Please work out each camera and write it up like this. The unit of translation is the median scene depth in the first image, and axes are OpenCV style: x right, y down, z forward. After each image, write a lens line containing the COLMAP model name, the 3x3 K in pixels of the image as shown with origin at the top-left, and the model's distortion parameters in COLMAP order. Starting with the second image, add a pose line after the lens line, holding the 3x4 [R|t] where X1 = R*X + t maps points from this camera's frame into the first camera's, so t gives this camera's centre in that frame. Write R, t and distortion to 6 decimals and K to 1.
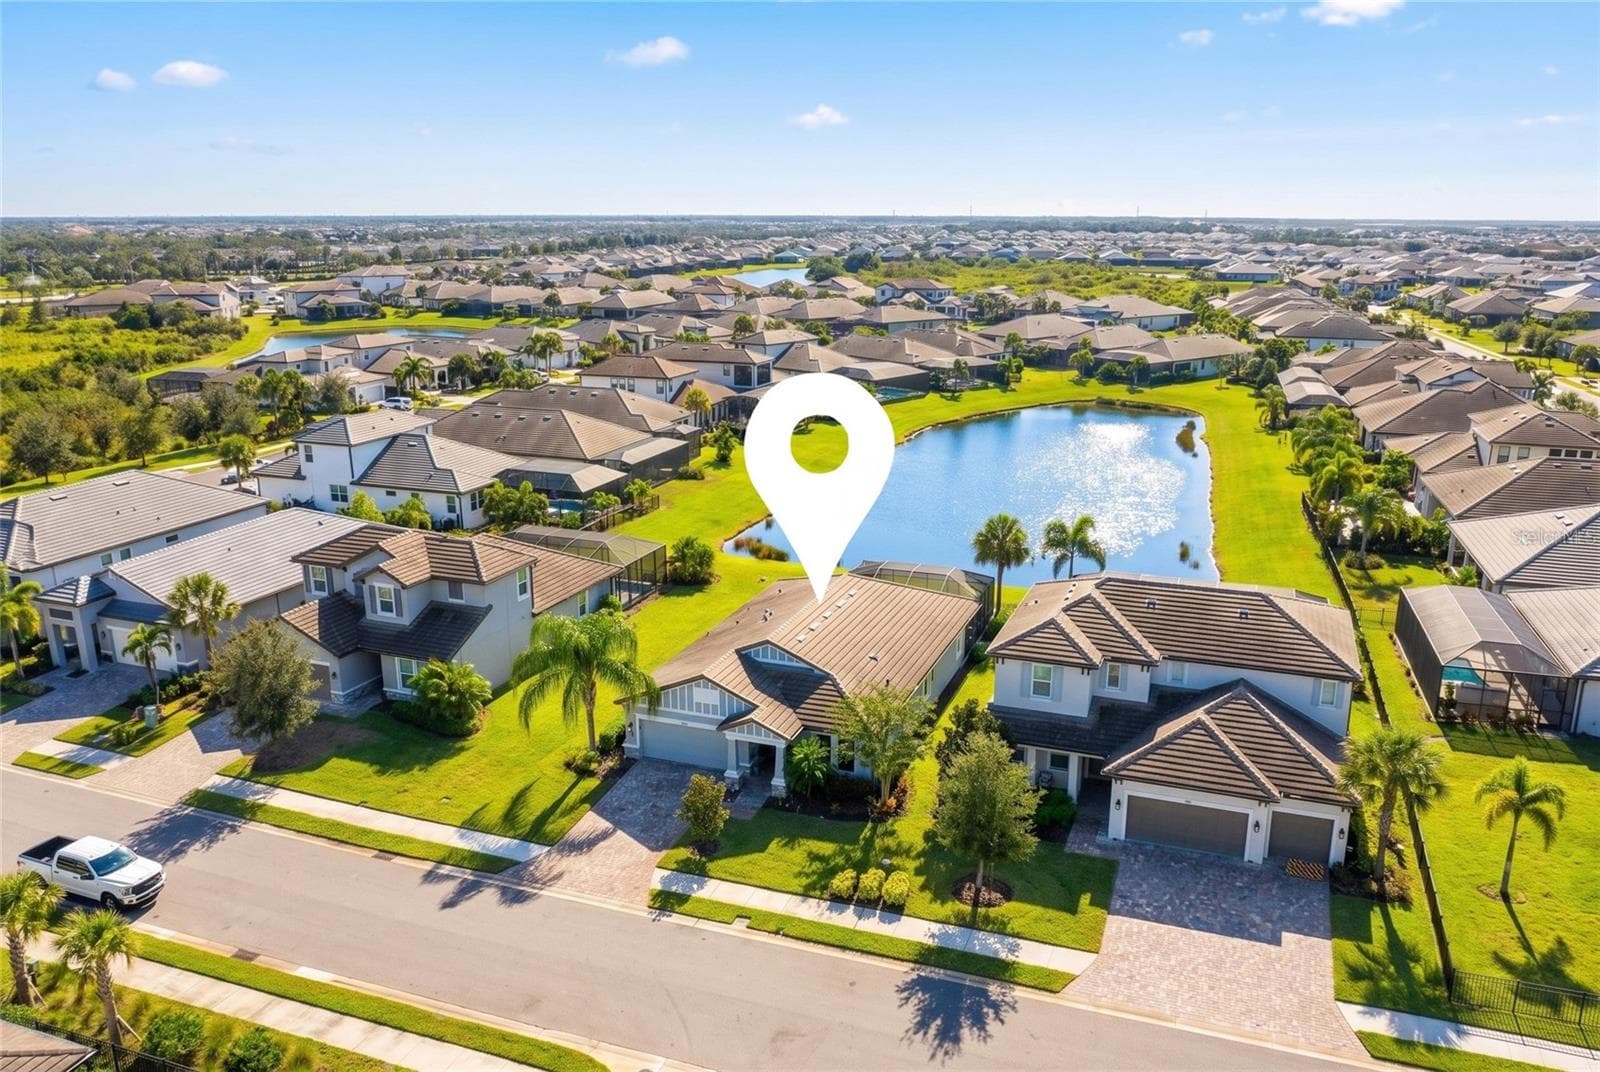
lens RADIAL K [[1178.0, 0, 843.3], [0, 1178.0, 535.7], [0, 0, 1]] dist [-0.004489, 0.002171]
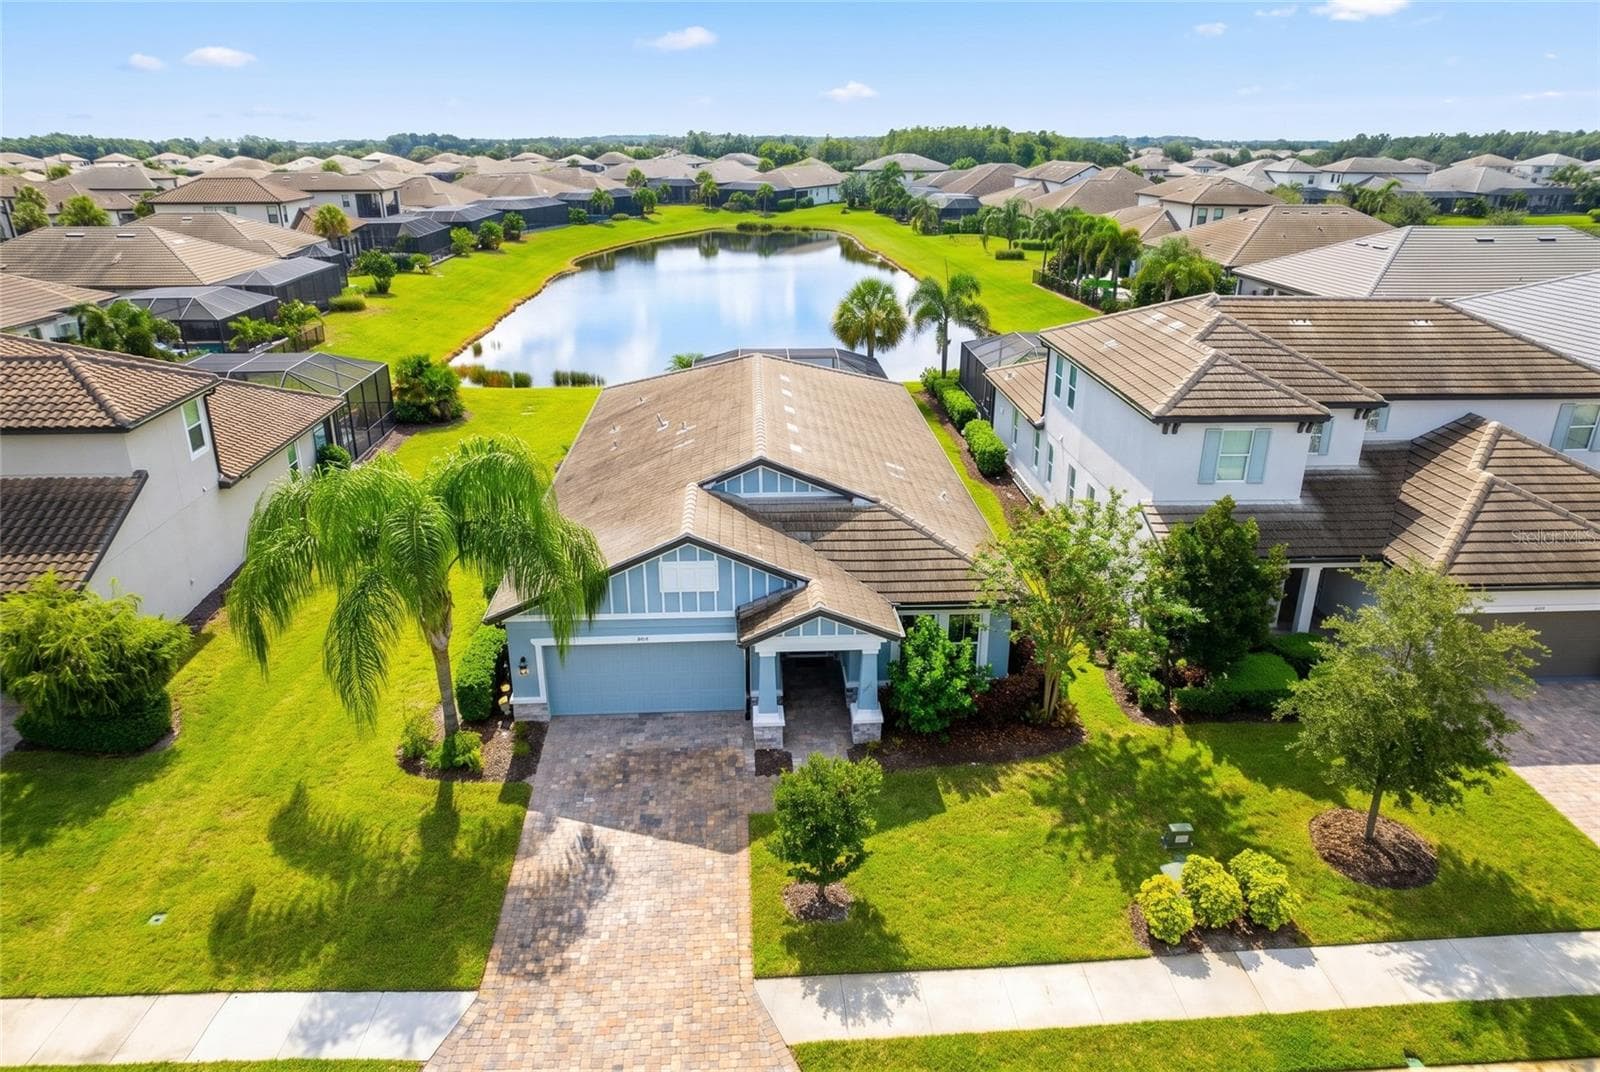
lens RADIAL K [[1042.3, 0, 800.0], [0, 1042.3, 536.0], [0, 0, 1]] dist [-0.087027, 0.000291]
pose [[0.931579, -0.142396, 0.334491, -0.187113], [0.097815, 0.984344, 0.146624, 0.051891], [-0.350133, -0.103873, 0.930923, 0.497363]]
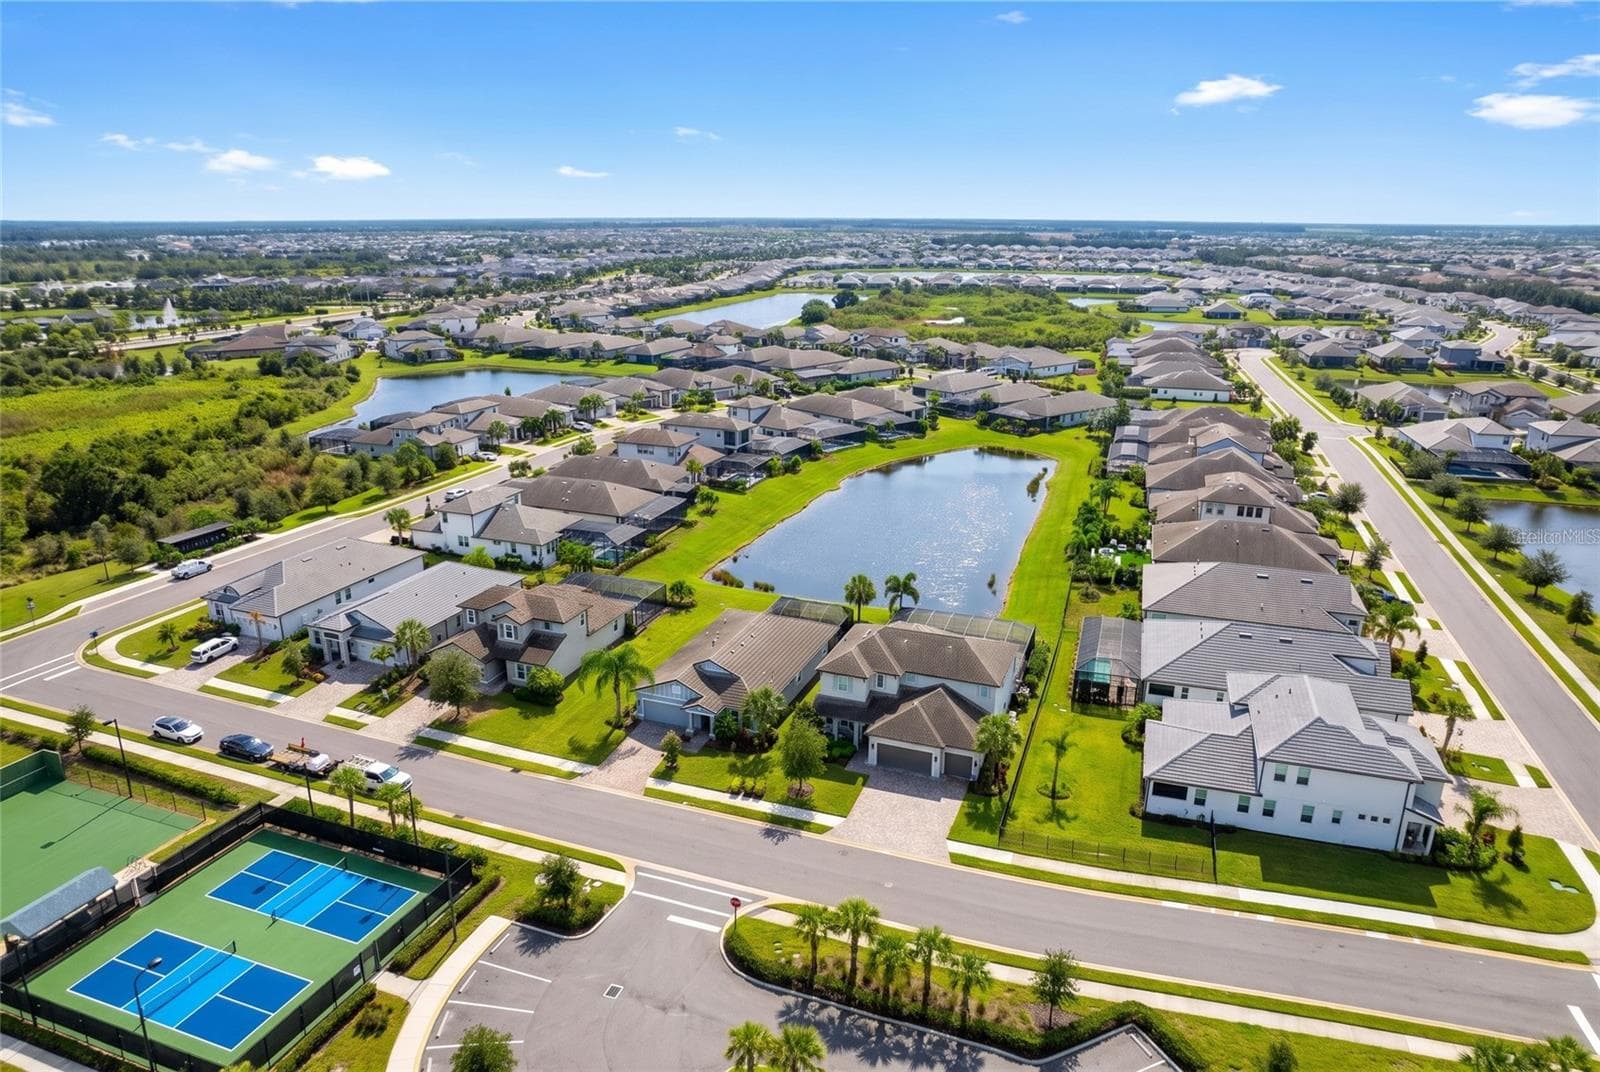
lens RADIAL K [[999.2, 0, 802.2], [0, 999.2, 450.9], [0, 0, 1]] dist [0.003071, -0.000173]
pose [[0.999391, 0.000013, -0.034884, 0.128822], [-0.001978, 0.998412, -0.056301, -0.141362], [0.034828, 0.056336, 0.997804, -0.576276]]
